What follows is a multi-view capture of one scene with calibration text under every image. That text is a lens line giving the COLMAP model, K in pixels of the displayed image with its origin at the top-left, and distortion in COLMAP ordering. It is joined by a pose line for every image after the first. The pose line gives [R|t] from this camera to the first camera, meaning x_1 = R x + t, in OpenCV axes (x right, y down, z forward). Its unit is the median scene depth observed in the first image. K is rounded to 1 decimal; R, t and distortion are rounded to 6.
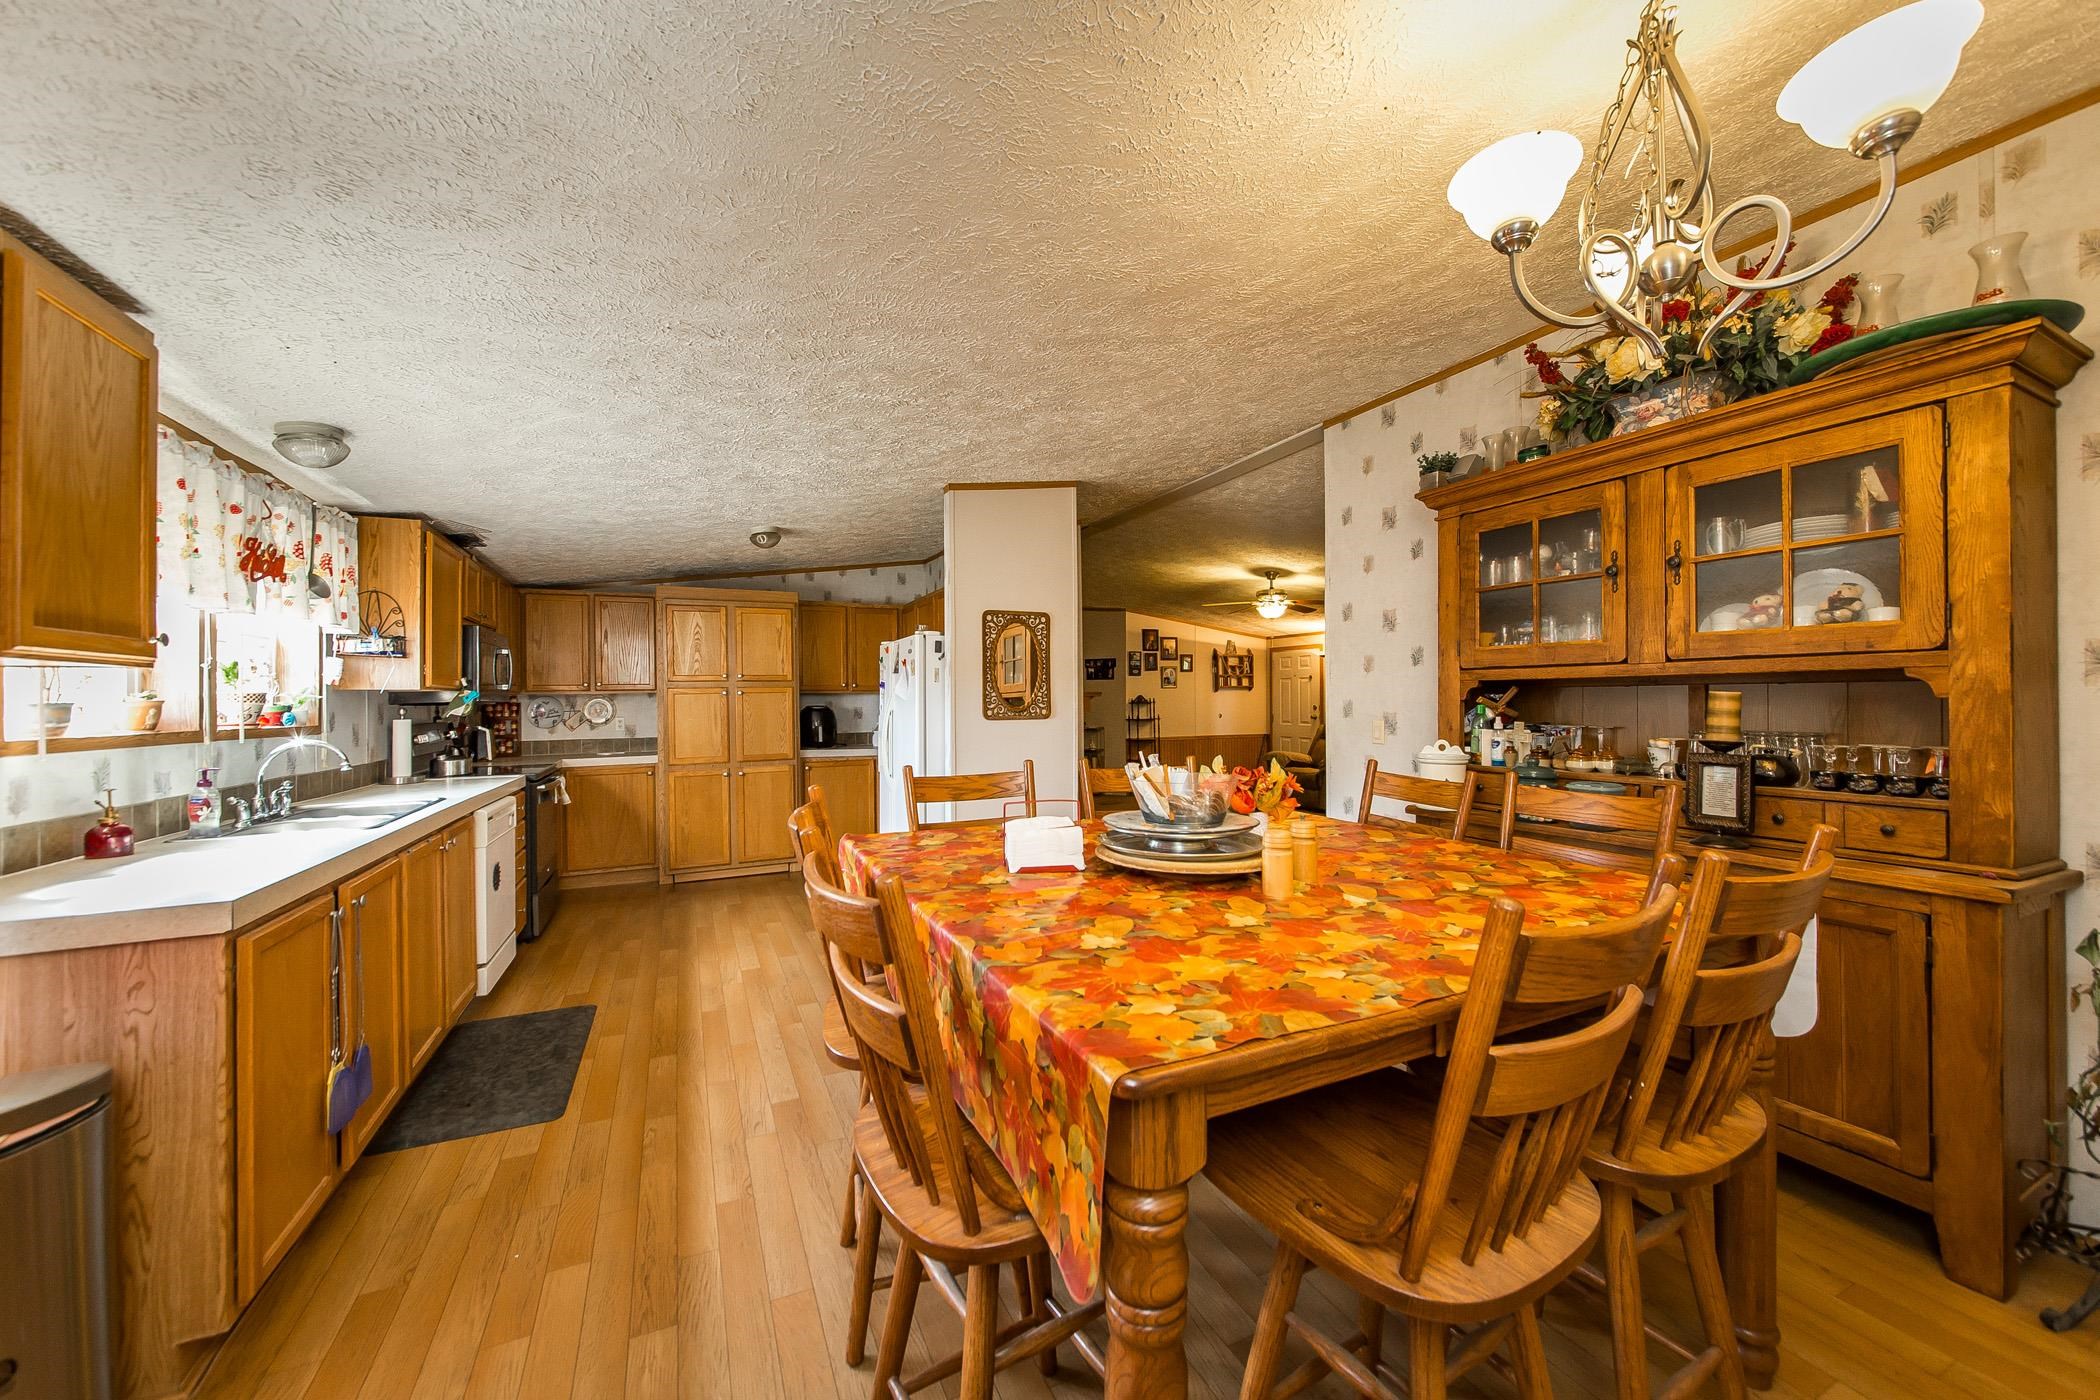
lens RADIAL K [[755.5, 0, 1048.6], [0, 755.5, 702.9], [0, 0, 1]] dist [0.000946, -0.000262]
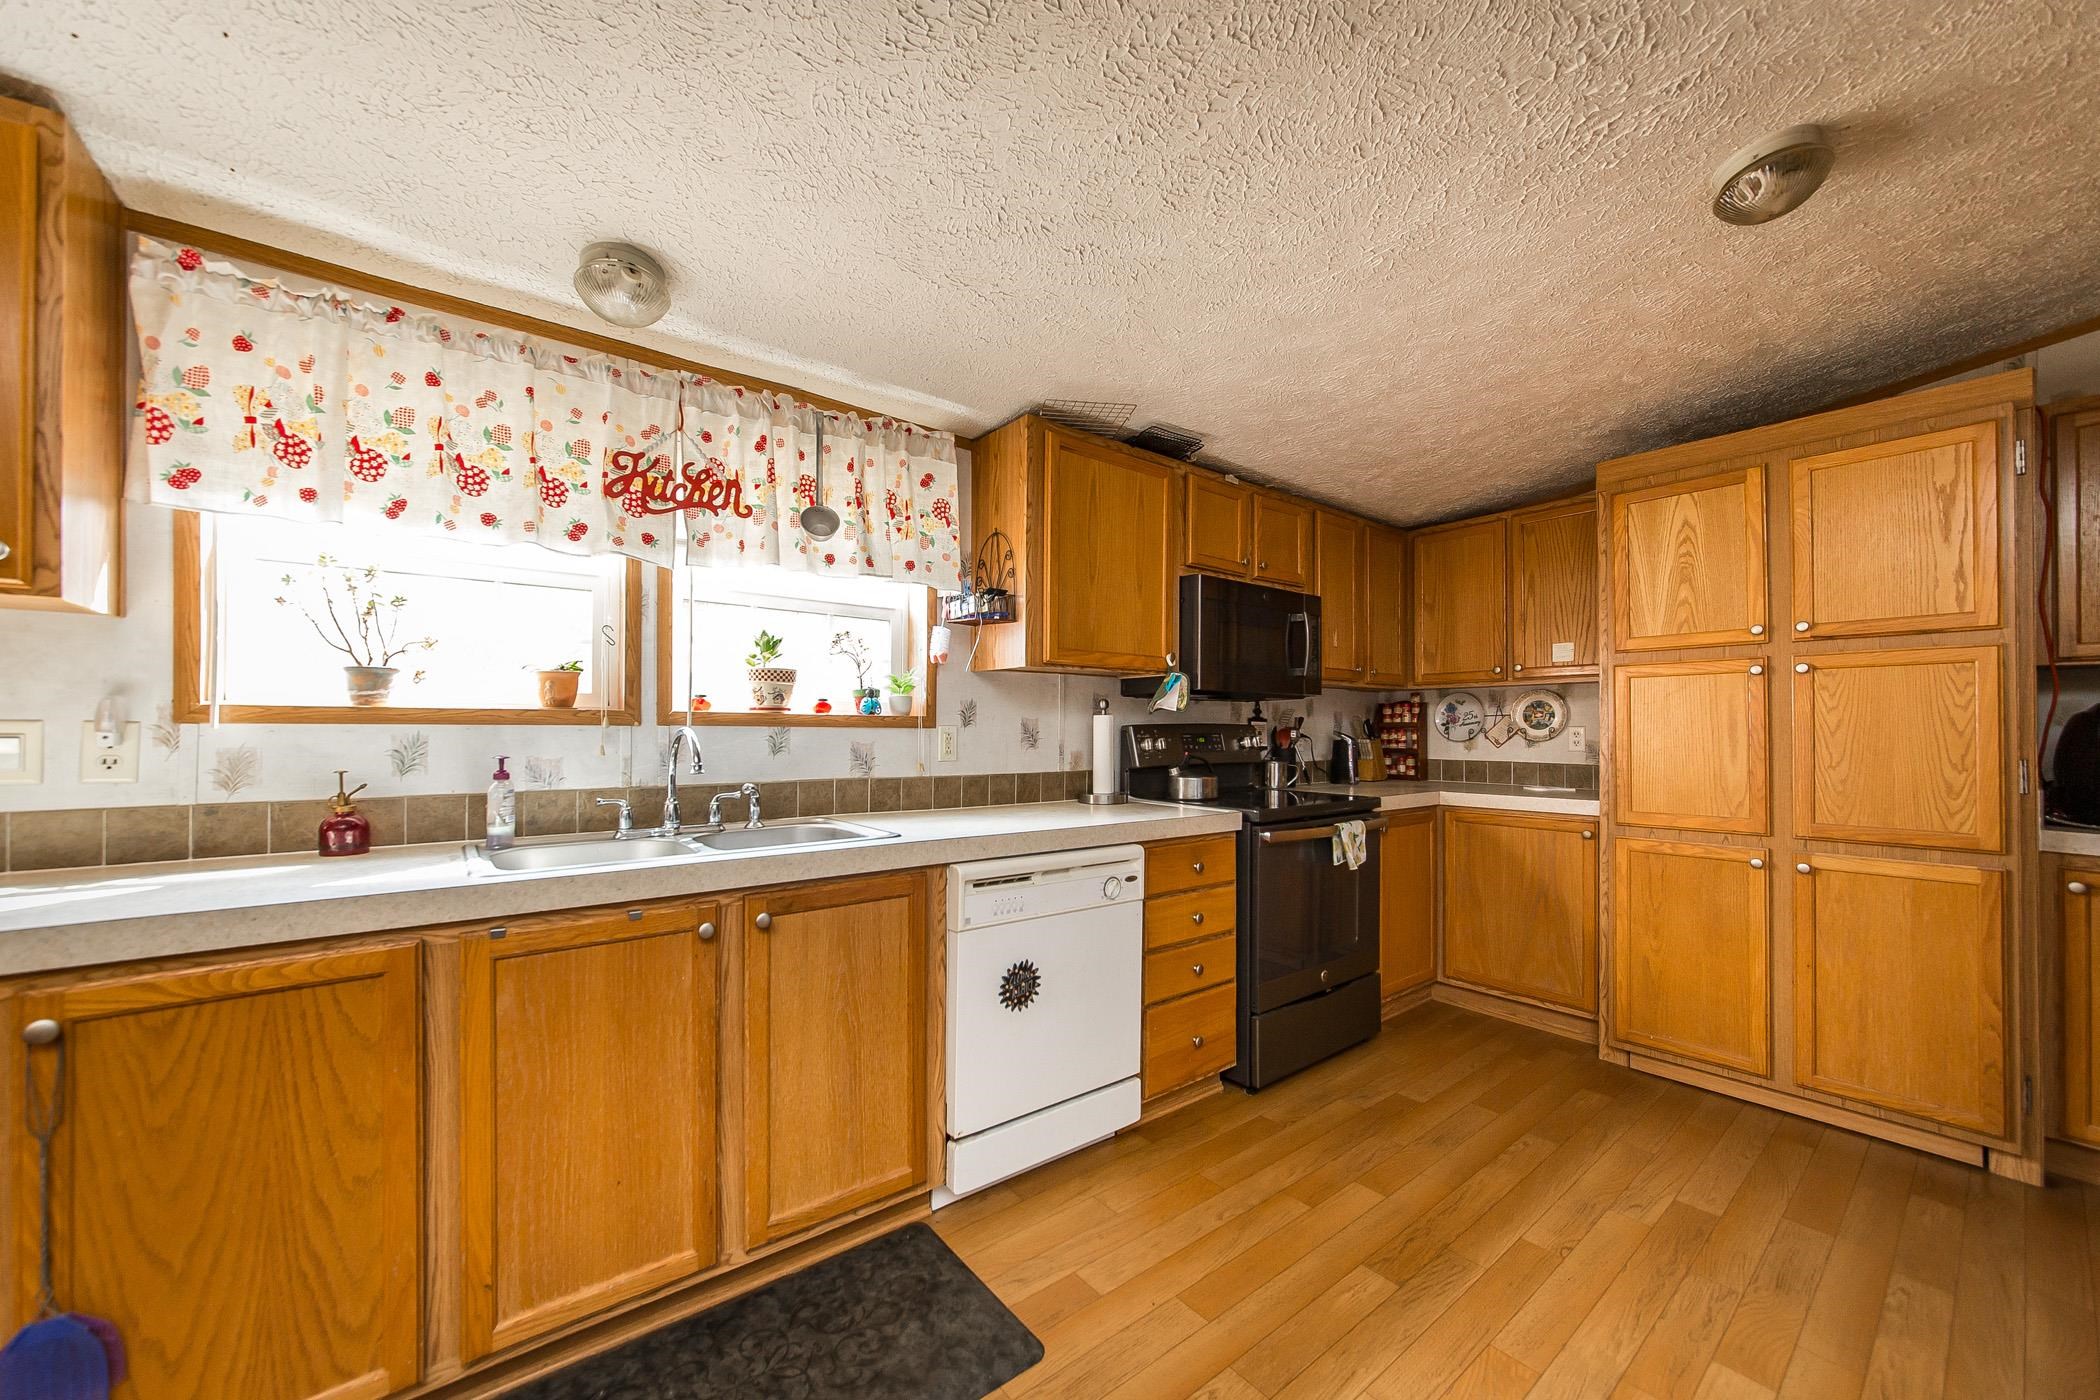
lens RADIAL K [[755.5, 0, 1057.2], [0, 755.5, 721.5], [0, 0, 1]] dist [0.000946, -0.000262]
pose [[0.212551, 0.005418, -0.977135, -0.101141], [-0.009202, 0.999951, 0.003543, 0.017675], [0.977107, 0.008239, 0.212590, 0.536908]]
